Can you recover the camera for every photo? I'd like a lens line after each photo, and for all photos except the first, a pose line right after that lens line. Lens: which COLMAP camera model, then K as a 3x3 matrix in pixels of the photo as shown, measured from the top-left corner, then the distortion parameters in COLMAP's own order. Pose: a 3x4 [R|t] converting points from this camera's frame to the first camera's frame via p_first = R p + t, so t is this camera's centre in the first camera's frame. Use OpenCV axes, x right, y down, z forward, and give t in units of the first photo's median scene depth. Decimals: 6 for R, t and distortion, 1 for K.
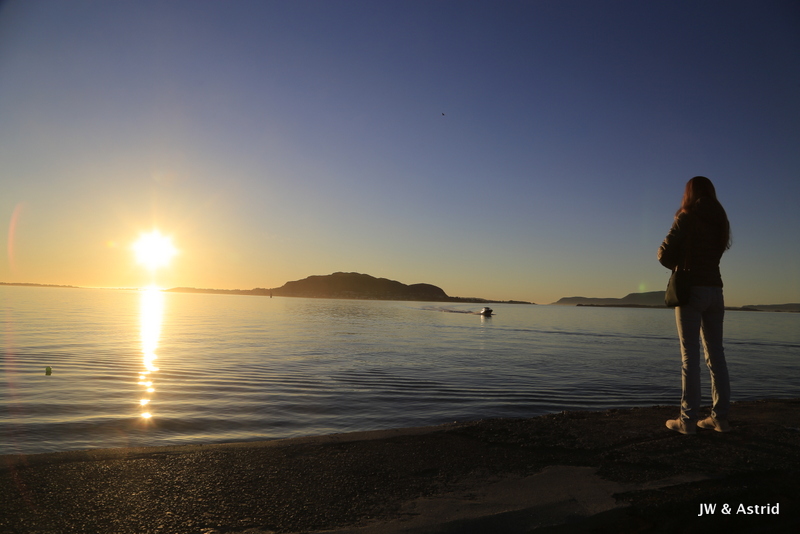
lens RADIAL K [[565.0, 0, 387.4], [0, 565.0, 257.2], [0, 0, 1]] dist [-0.099024, 0.047523]
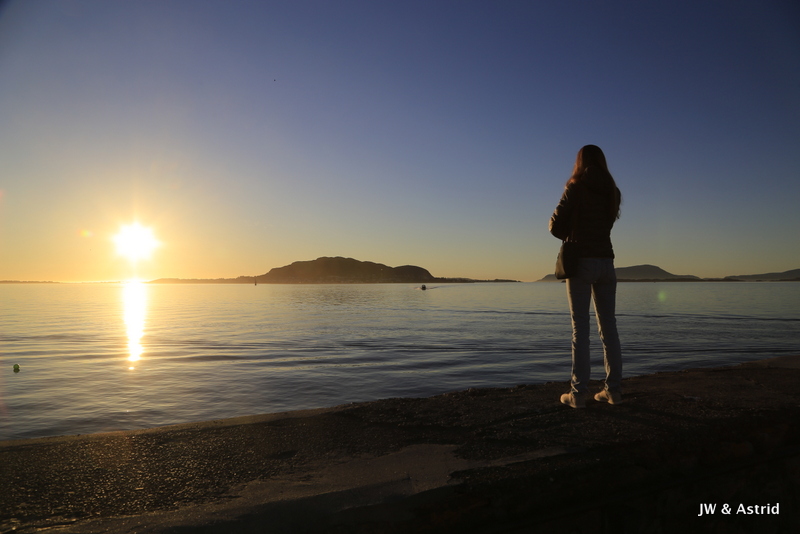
lens RADIAL K [[565.0, 0, 416.2], [0, 565.0, 268.9], [0, 0, 1]] dist [-0.099024, 0.047523]
pose [[0.998910, -0.036616, 0.028932, 0.229304], [0.035101, 0.998069, 0.051249, 0.010828], [-0.030753, -0.050178, 0.998267, 0.015785]]
